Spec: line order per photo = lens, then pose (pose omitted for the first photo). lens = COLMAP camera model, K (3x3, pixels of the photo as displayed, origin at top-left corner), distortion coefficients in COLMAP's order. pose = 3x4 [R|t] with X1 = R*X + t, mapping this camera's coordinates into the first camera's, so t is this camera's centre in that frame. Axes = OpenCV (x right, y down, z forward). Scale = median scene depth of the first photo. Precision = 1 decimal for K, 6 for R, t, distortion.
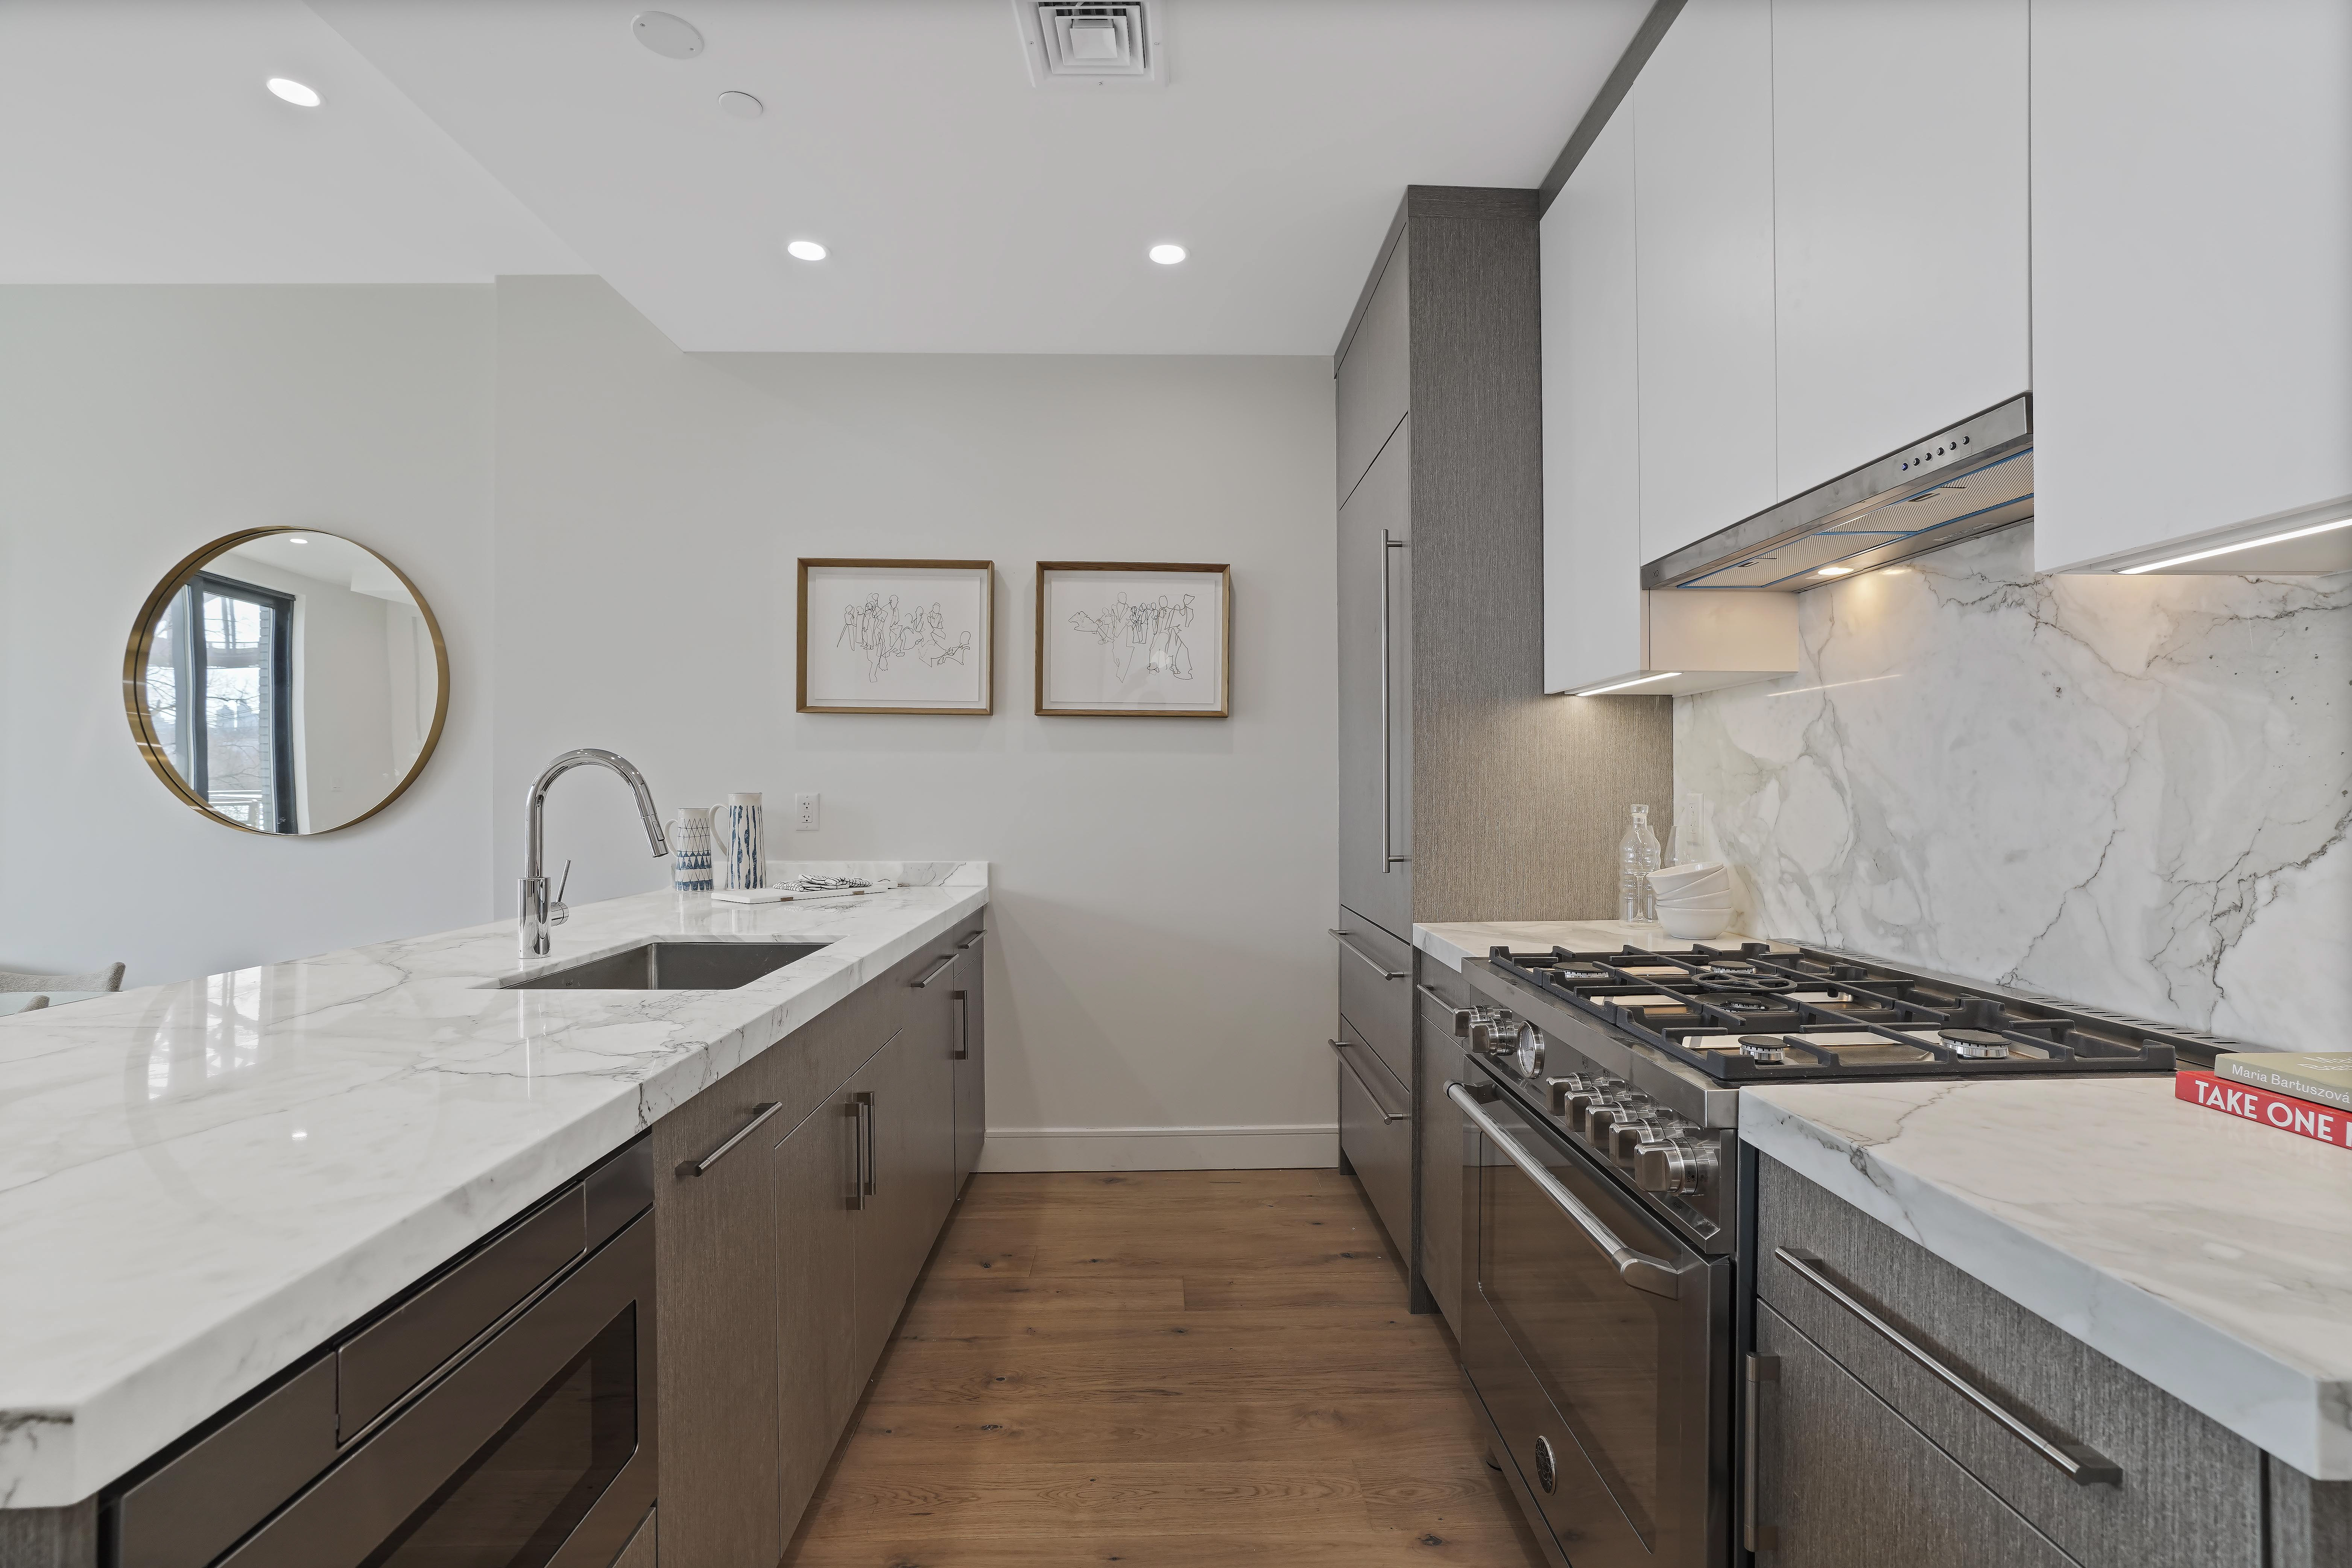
lens RADIAL K [[1091.5, 0, 1182.5], [0, 1091.5, 792.0], [0, 0, 1]] dist [-0.061201, 0.030896]
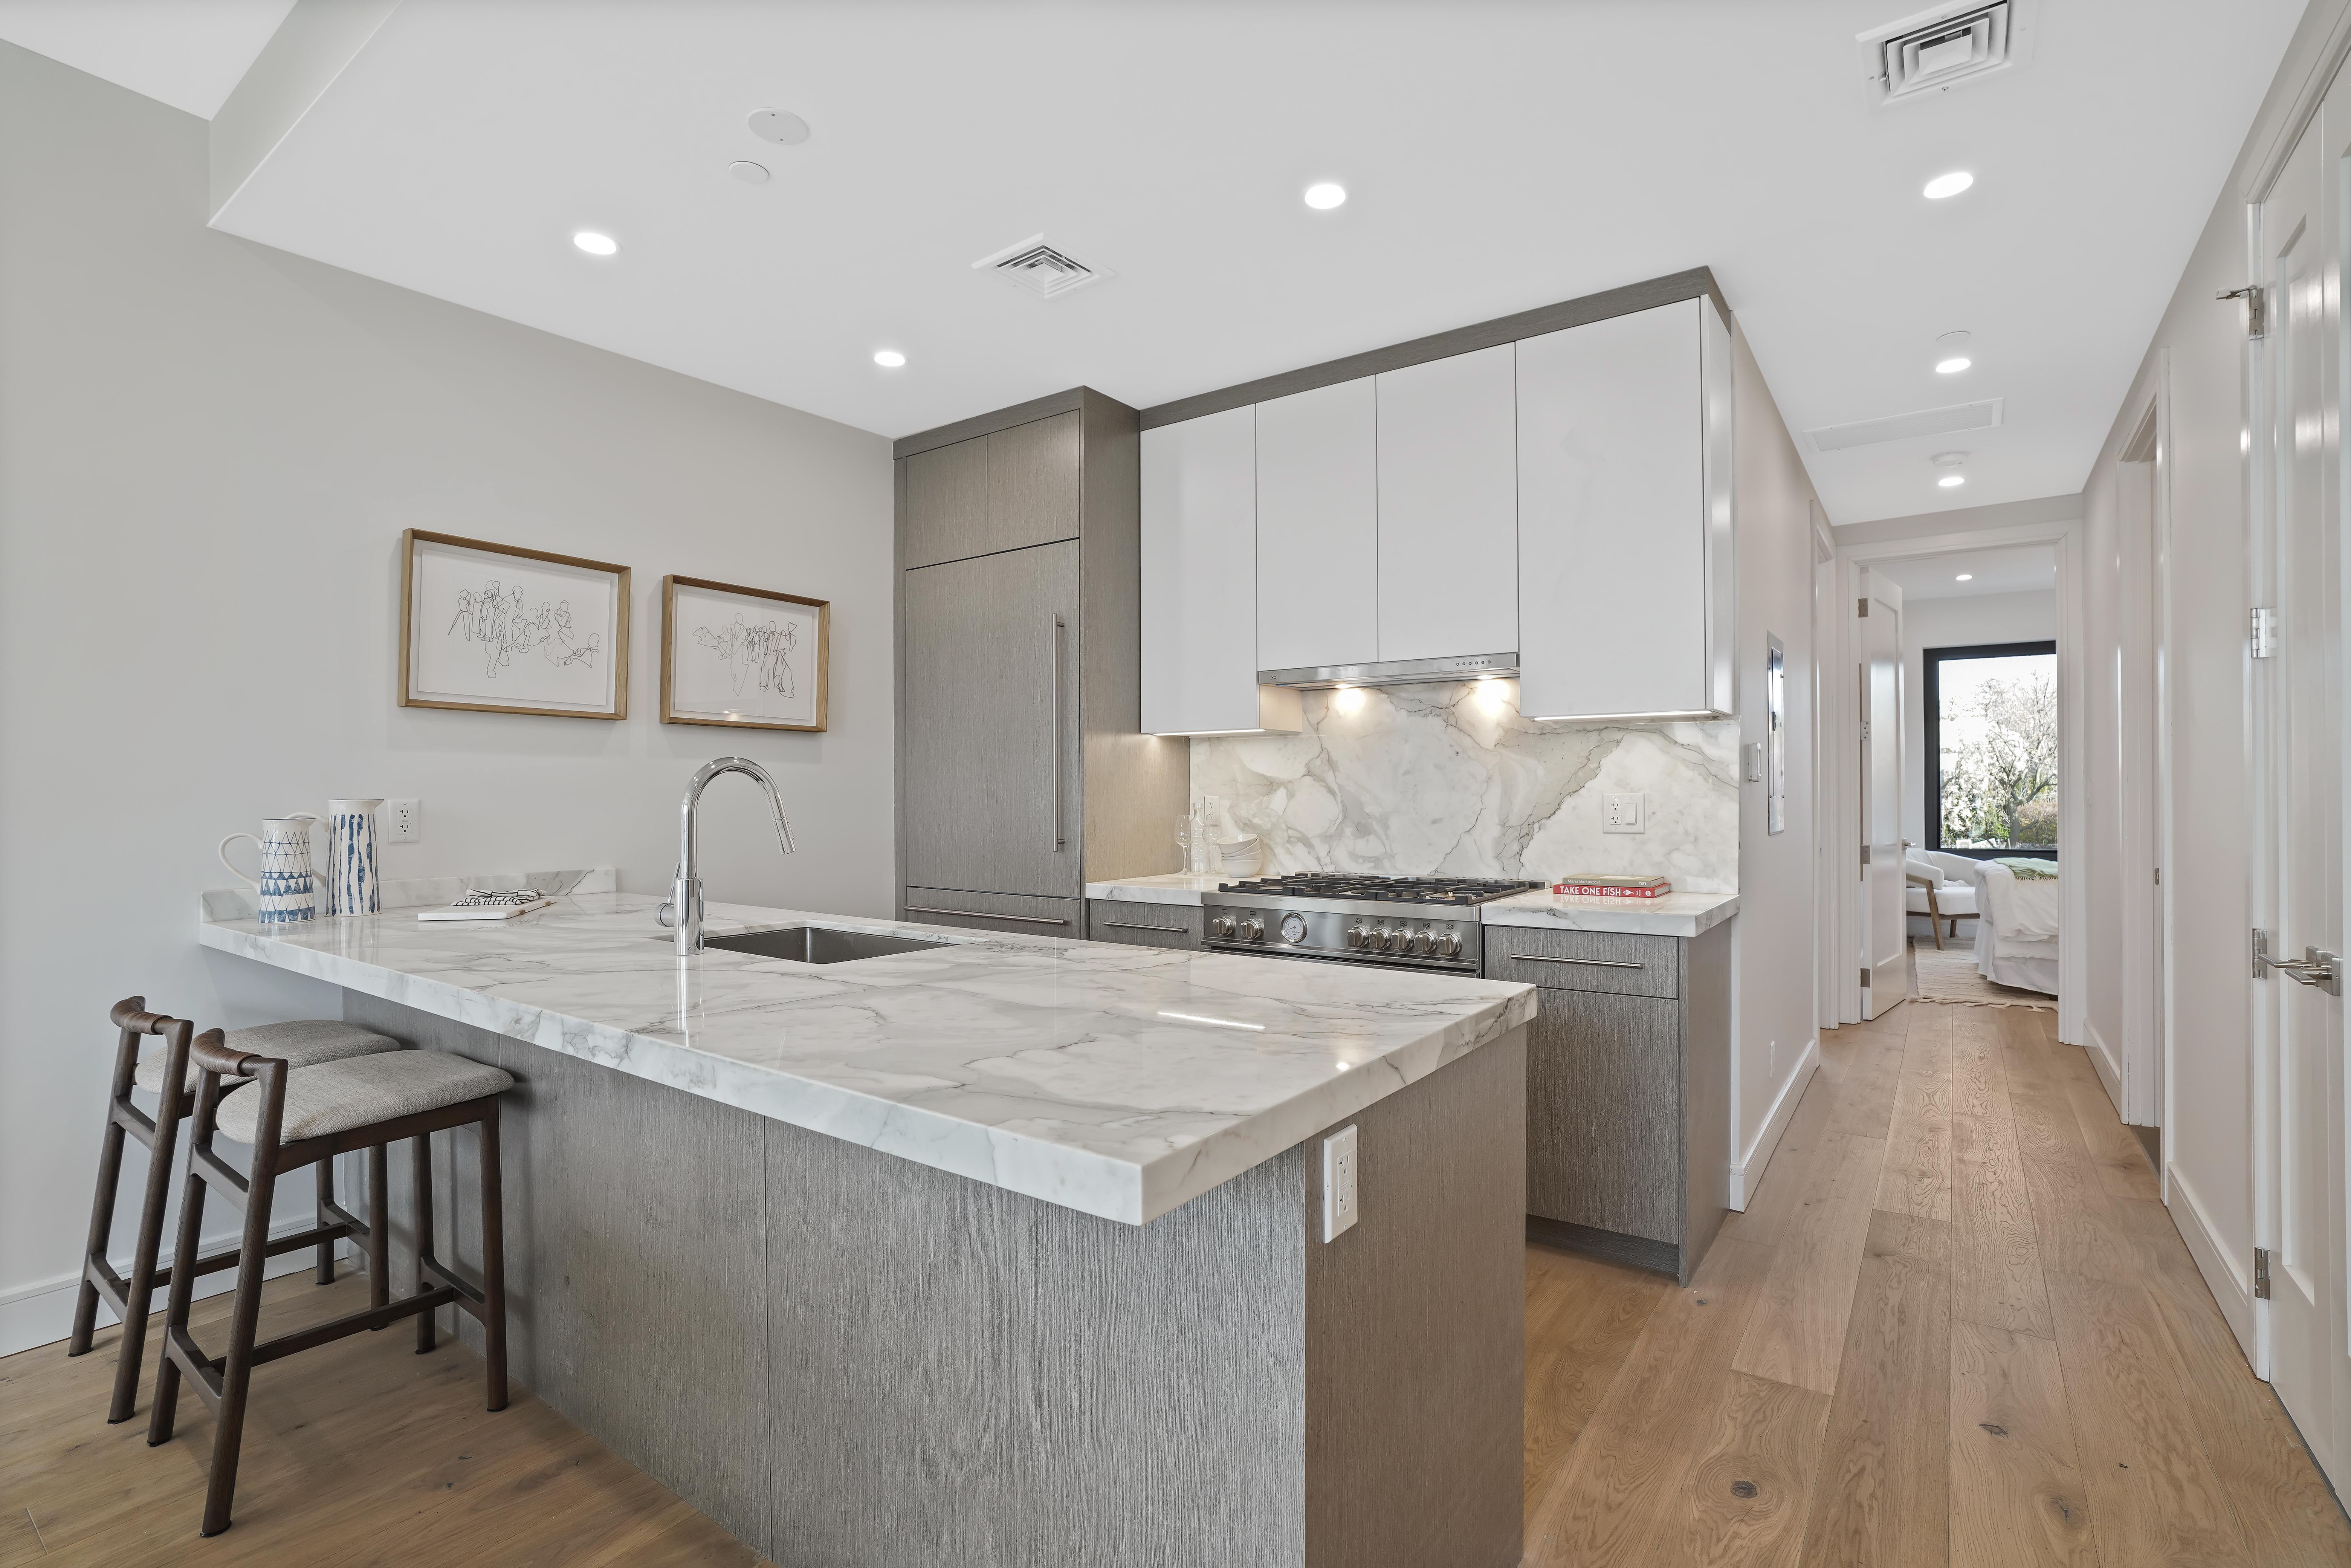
lens RADIAL K [[1095.2, 0, 1200.5], [0, 1095.2, 792.4], [0, 0, 1]] dist [-0.051897, 0.023310]
pose [[0.603727, 0.000230, 0.797191, -0.987229], [0.003618, 0.999989, -0.003029, 0.001251], [-0.797183, 0.004713, 0.603719, -0.037970]]
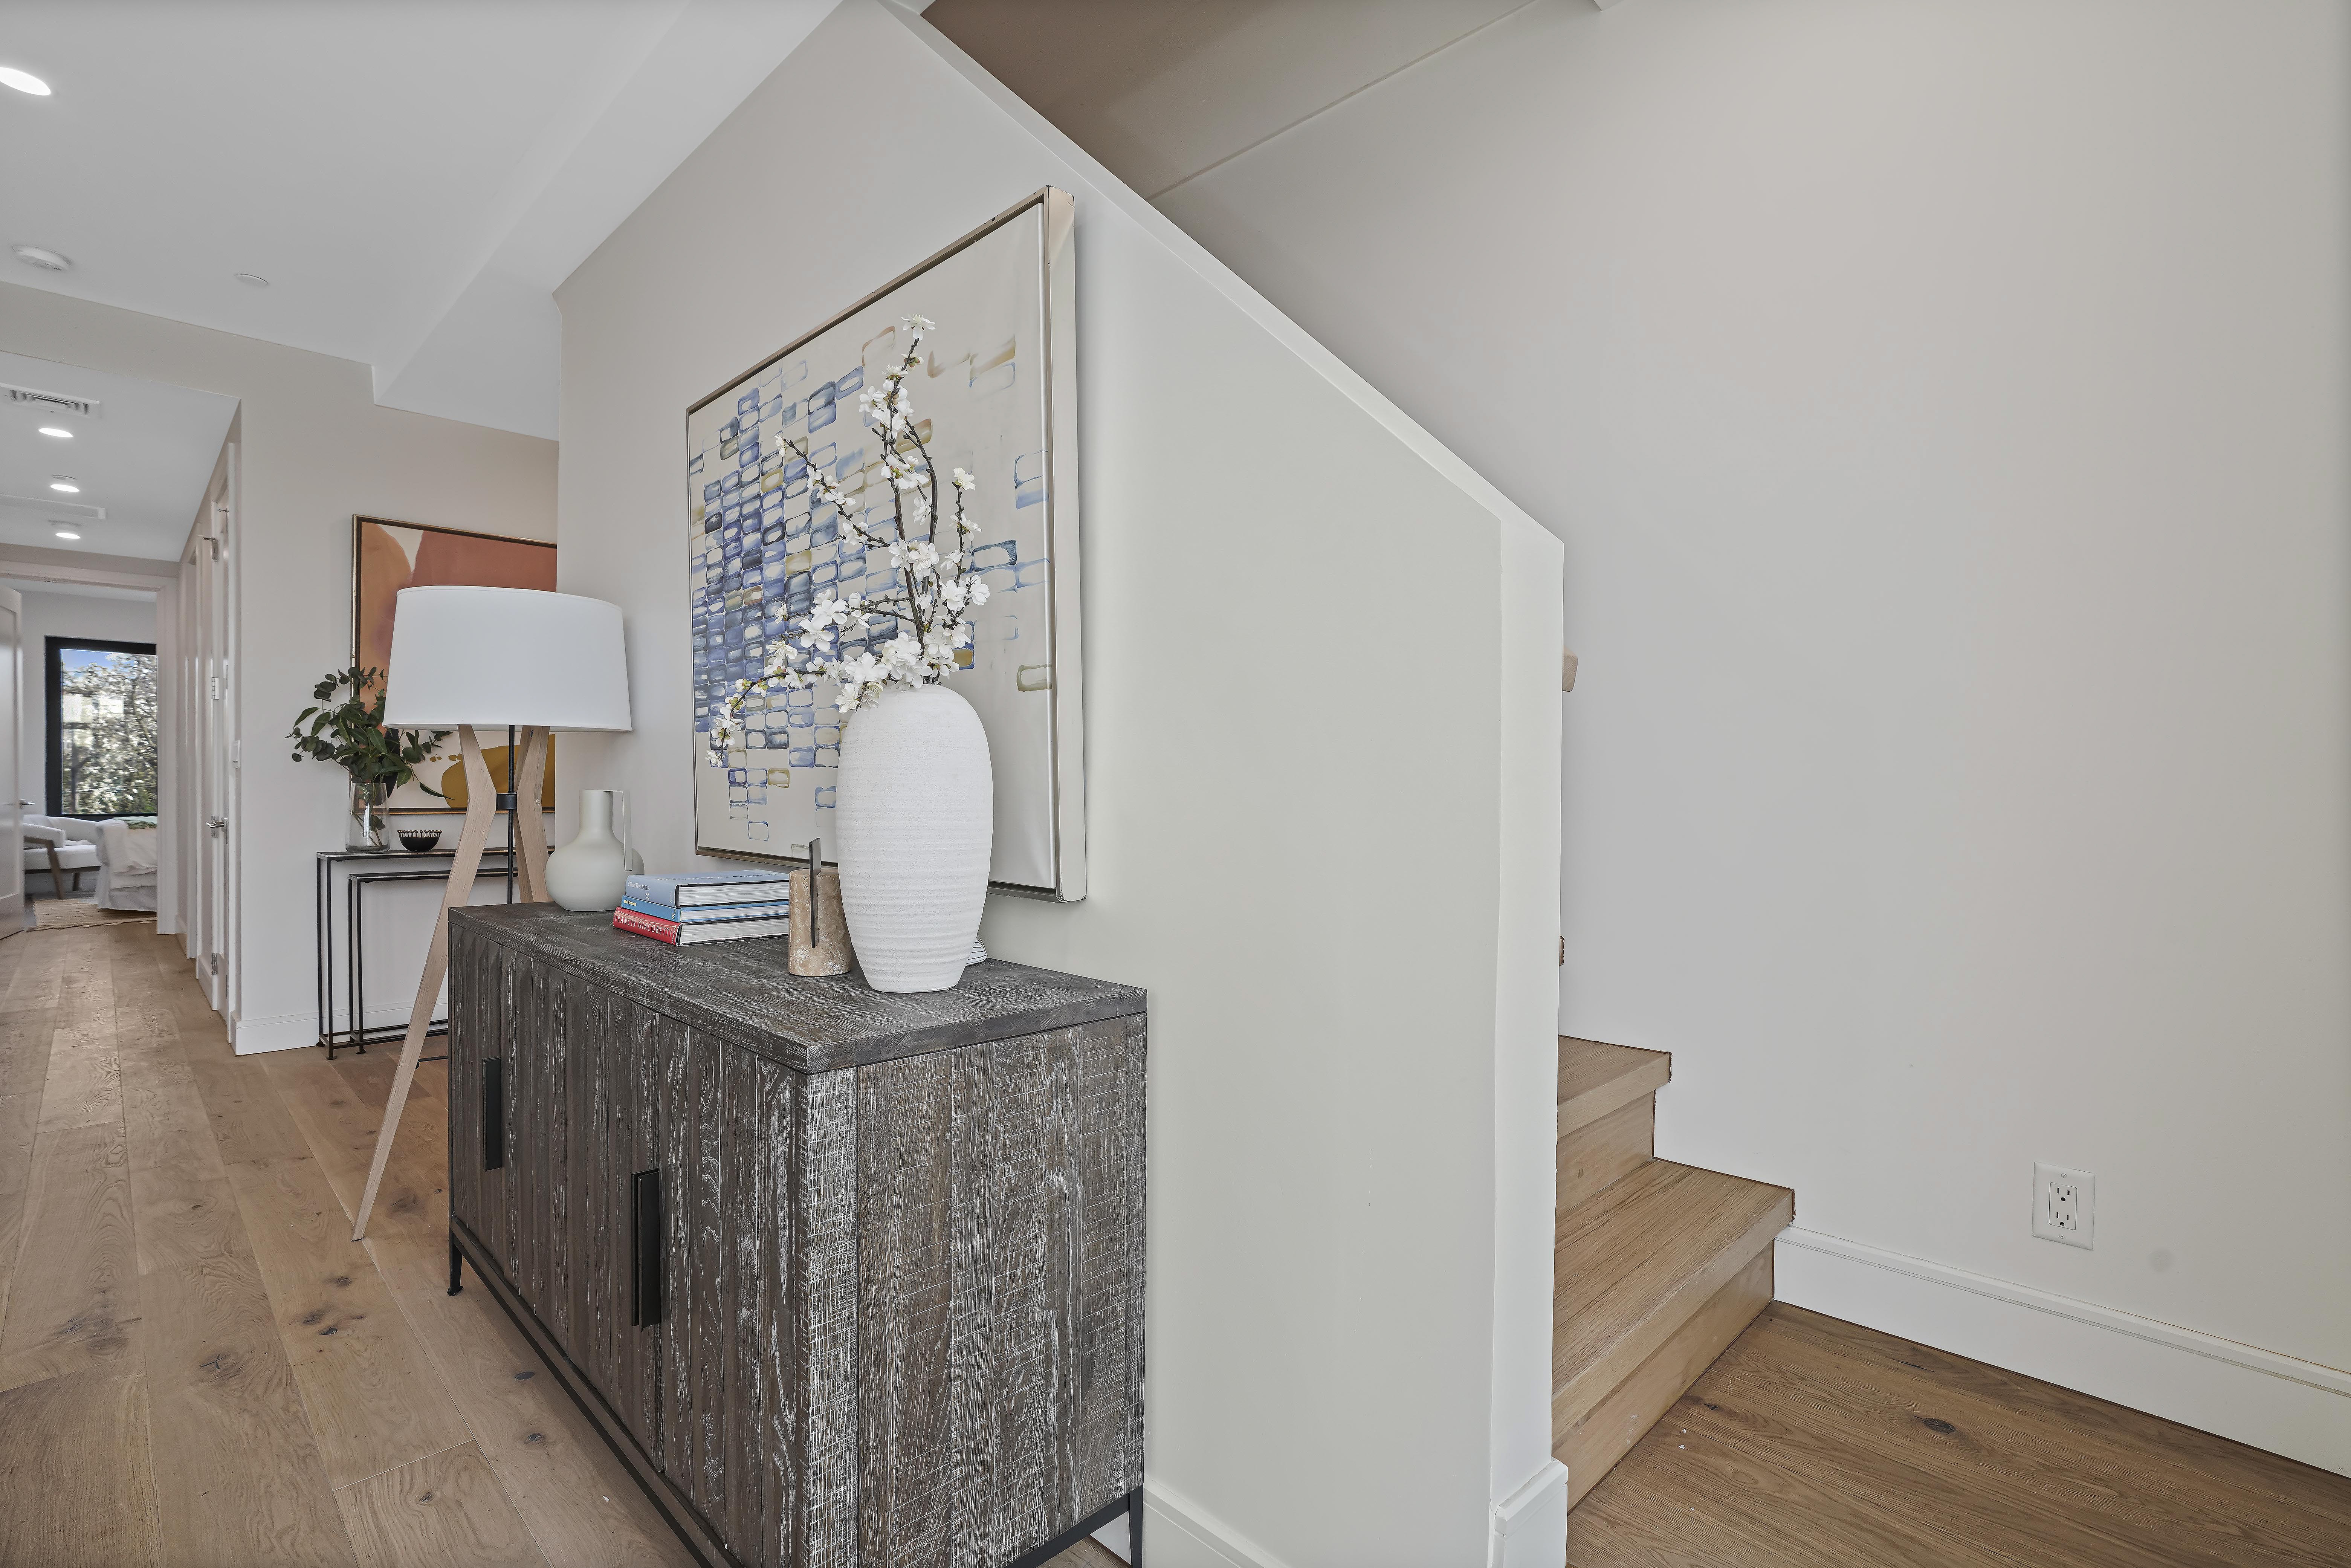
lens RADIAL K [[1059.9, 0, 1246.3], [0, 1059.9, 802.8], [0, 0, 1]] dist [-0.021368, 0.000700]
pose [[-0.718787, -0.017518, 0.695010, -2.719517], [-0.011474, 0.999845, 0.013335, 0.043127], [-0.695136, 0.001610, -0.718877, -0.160791]]
